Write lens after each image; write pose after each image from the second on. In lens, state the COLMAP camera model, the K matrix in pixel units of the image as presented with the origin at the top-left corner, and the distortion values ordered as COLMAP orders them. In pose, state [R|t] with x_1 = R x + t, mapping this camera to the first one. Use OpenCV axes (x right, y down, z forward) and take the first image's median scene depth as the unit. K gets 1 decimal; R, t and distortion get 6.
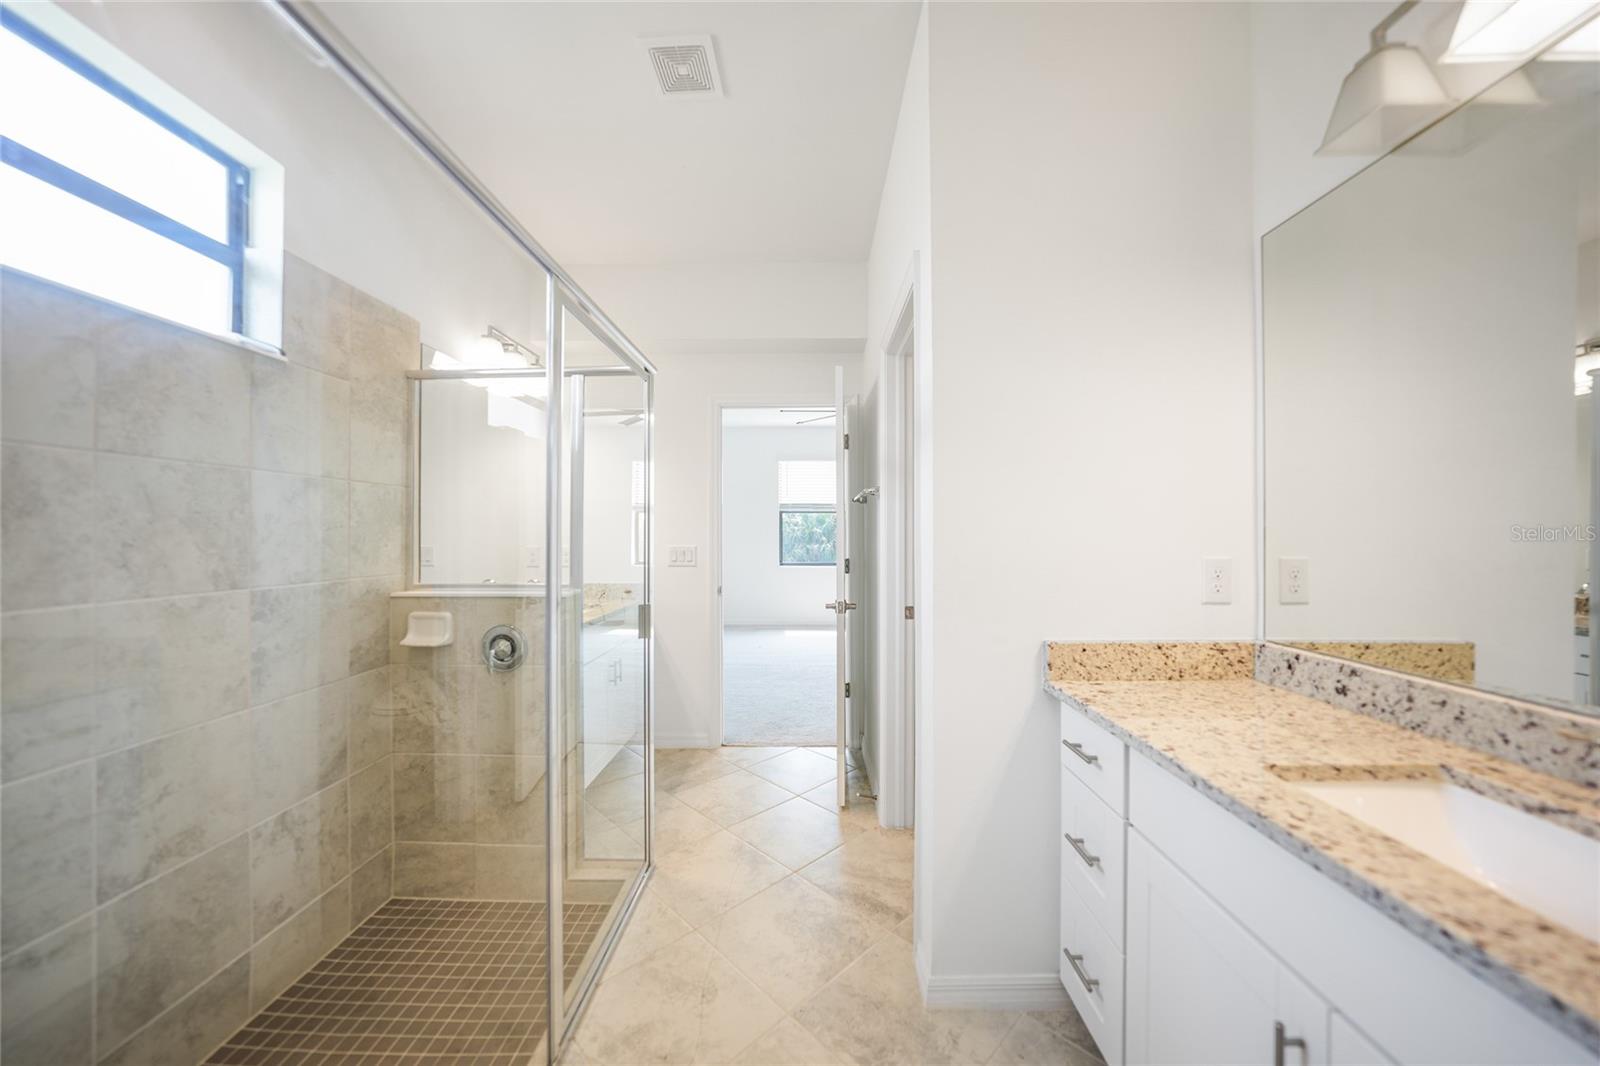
lens RADIAL K [[556.2, 0, 802.8], [0, 556.2, 525.6], [0, 0, 1]] dist [-0.028897, 0.006442]
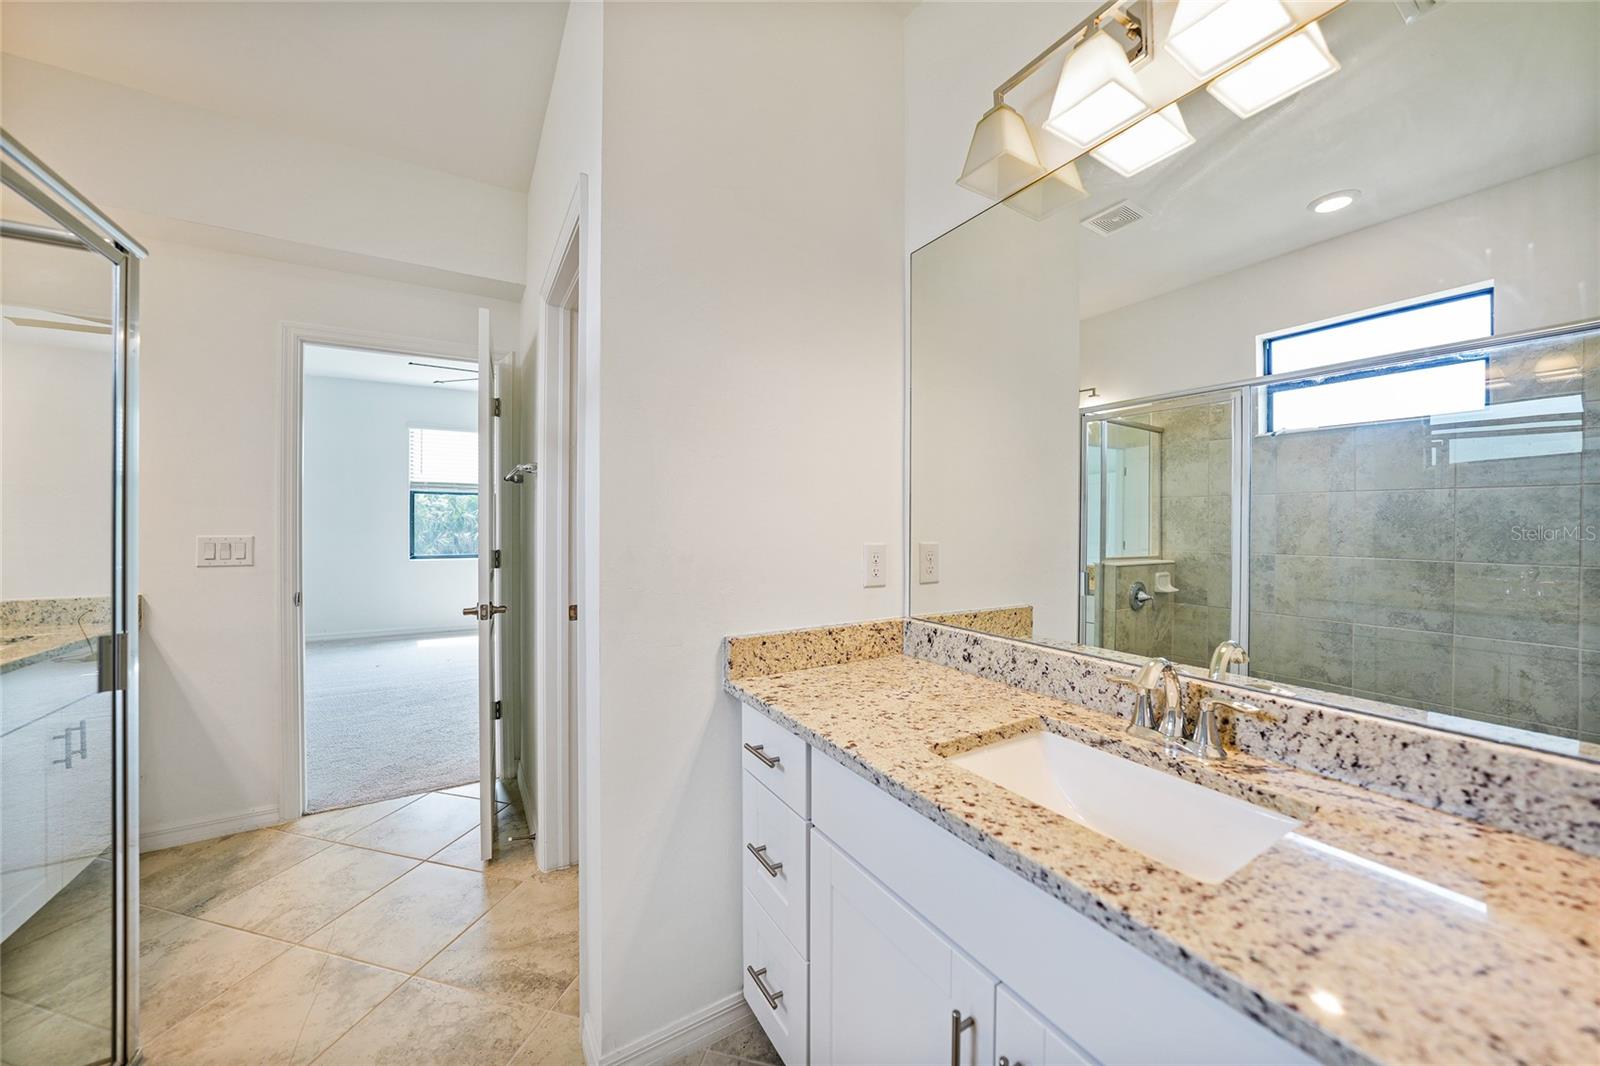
lens RADIAL K [[566.6, 0, 800.8], [0, 566.6, 535.9], [0, 0, 1]] dist [-0.030400, 0.007368]
pose [[0.847147, -0.009146, 0.531280, 0.058205], [-0.012968, 0.999198, 0.037880, 0.004506], [-0.531201, -0.038980, 0.846349, 0.179187]]
